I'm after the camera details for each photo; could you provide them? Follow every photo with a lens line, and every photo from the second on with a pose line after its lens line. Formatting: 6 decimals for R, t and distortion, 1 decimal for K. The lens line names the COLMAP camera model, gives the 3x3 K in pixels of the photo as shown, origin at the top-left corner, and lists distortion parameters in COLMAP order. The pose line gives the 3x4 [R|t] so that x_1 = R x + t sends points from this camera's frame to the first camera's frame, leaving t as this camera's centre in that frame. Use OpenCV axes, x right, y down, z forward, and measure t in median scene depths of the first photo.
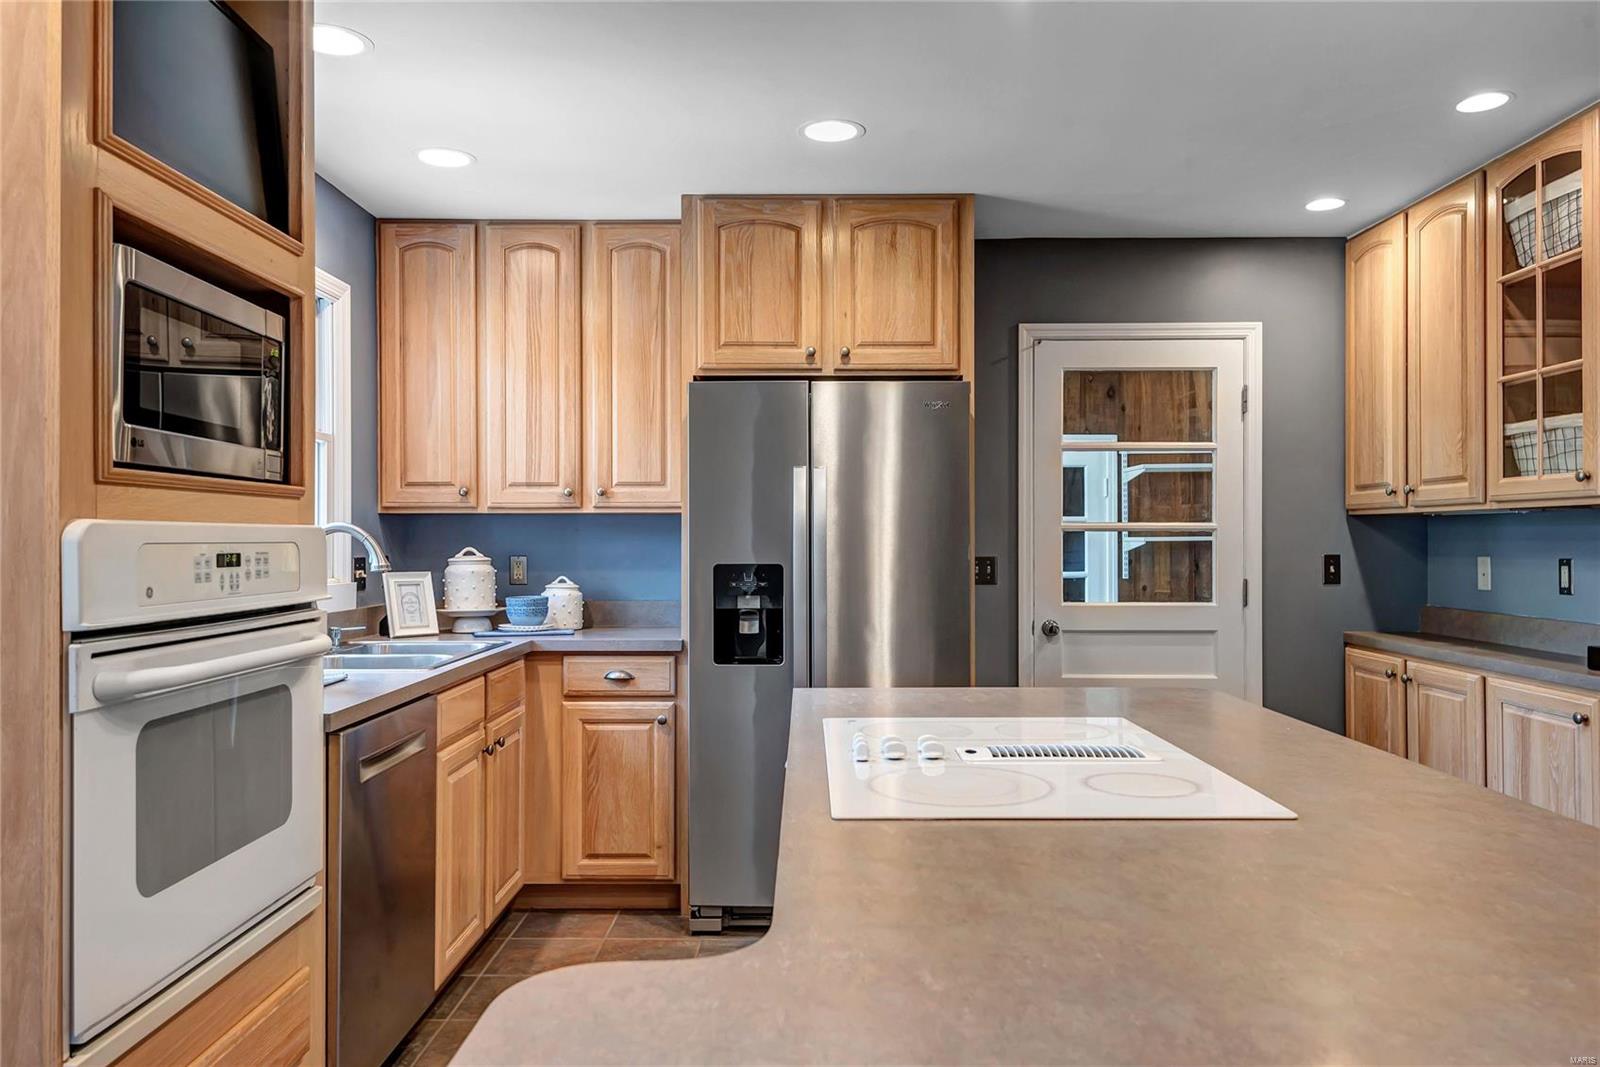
lens RADIAL K [[1140.2, 0, 792.2], [0, 1140.2, 539.8], [0, 0, 1]] dist [0.027076, -0.013758]
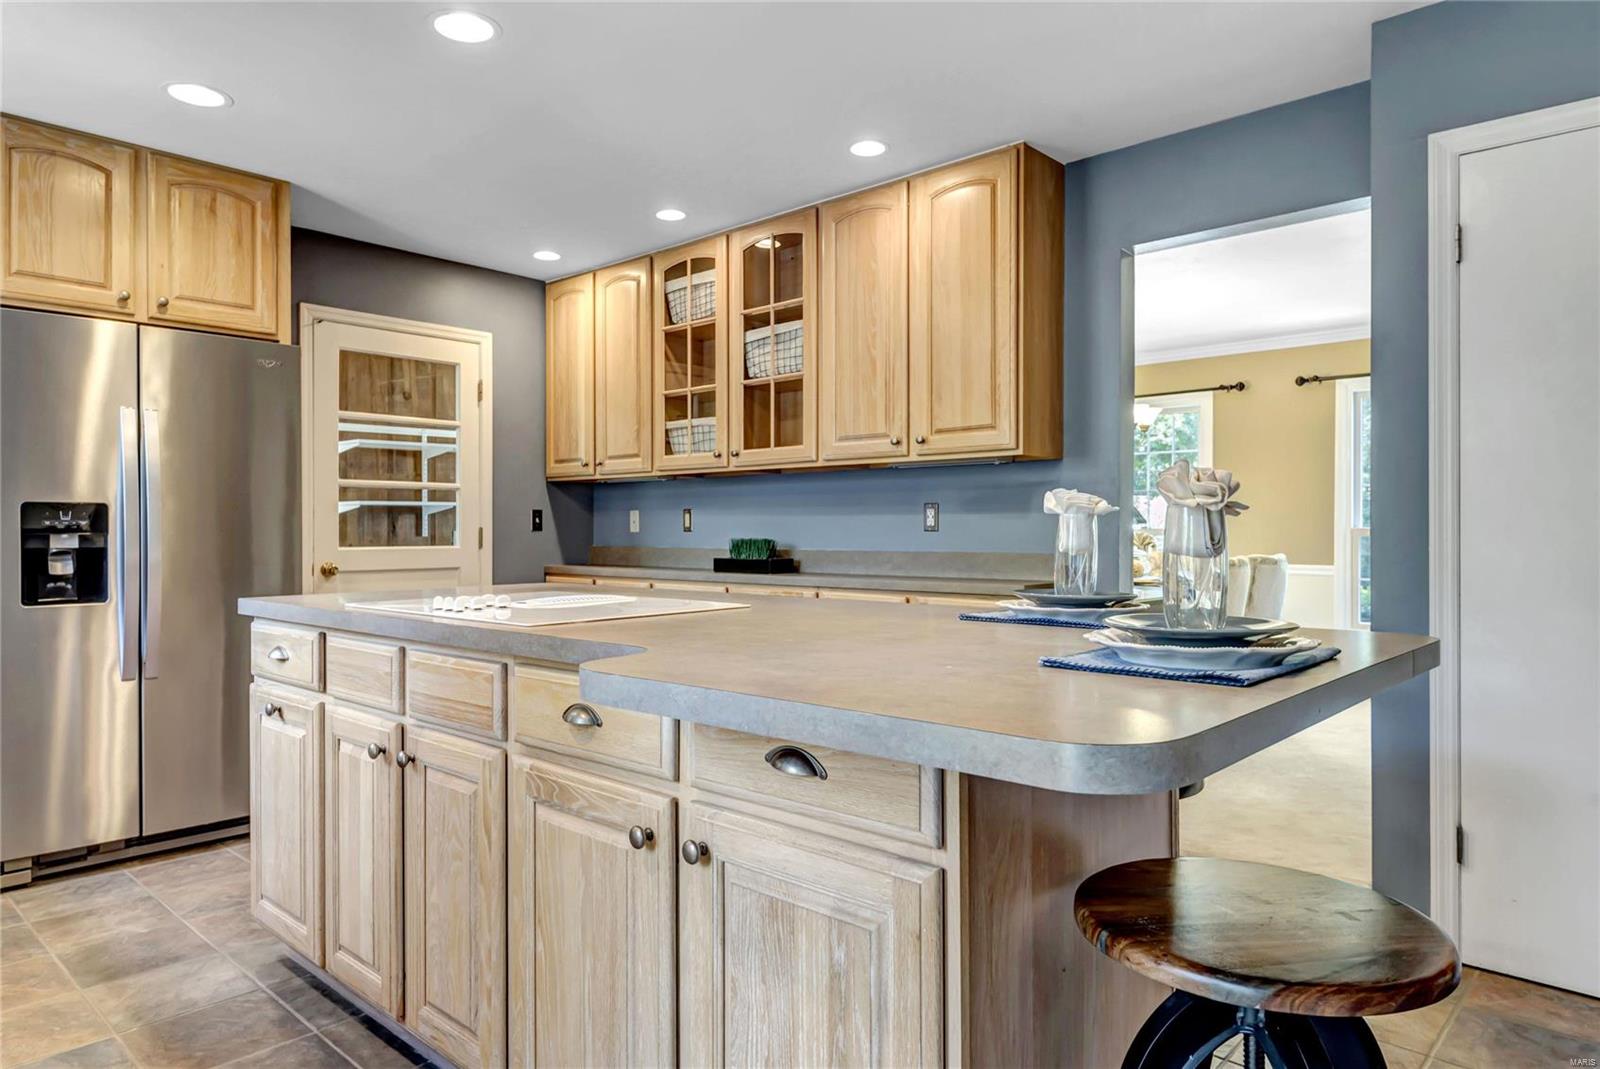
lens RADIAL K [[987.4, 0, 799.0], [0, 987.4, 539.2], [0, 0, 1]] dist [0.006267, -0.015337]
pose [[0.666758, -0.006453, 0.745247, -0.237448], [-0.000999, 0.999954, 0.009552, 0.042250], [-0.745274, -0.007113, 0.666720, -0.033519]]
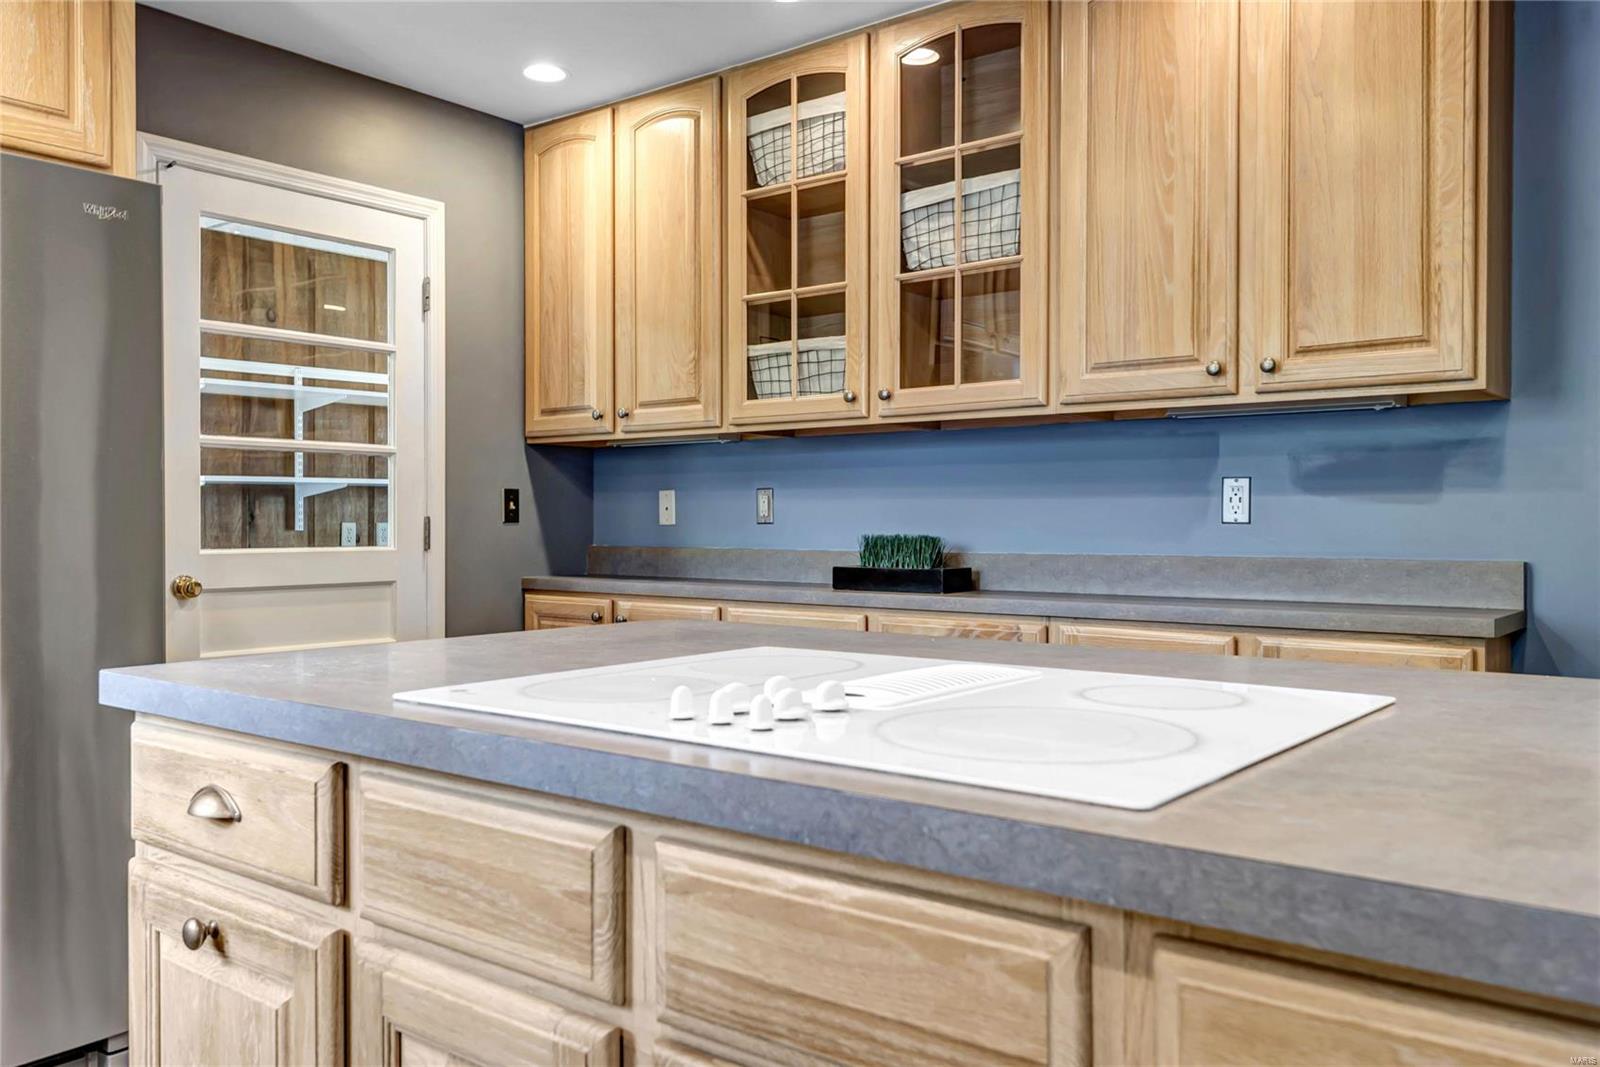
lens RADIAL K [[1259.1, 0, 798.8], [0, 1259.1, 531.4], [0, 0, 1]] dist [0.020370, -0.004346]
pose [[0.615727, -0.005881, 0.787938, -0.168815], [-0.001487, 0.999962, 0.008625, 0.042177], [-0.787958, -0.006482, 0.615695, 0.278689]]
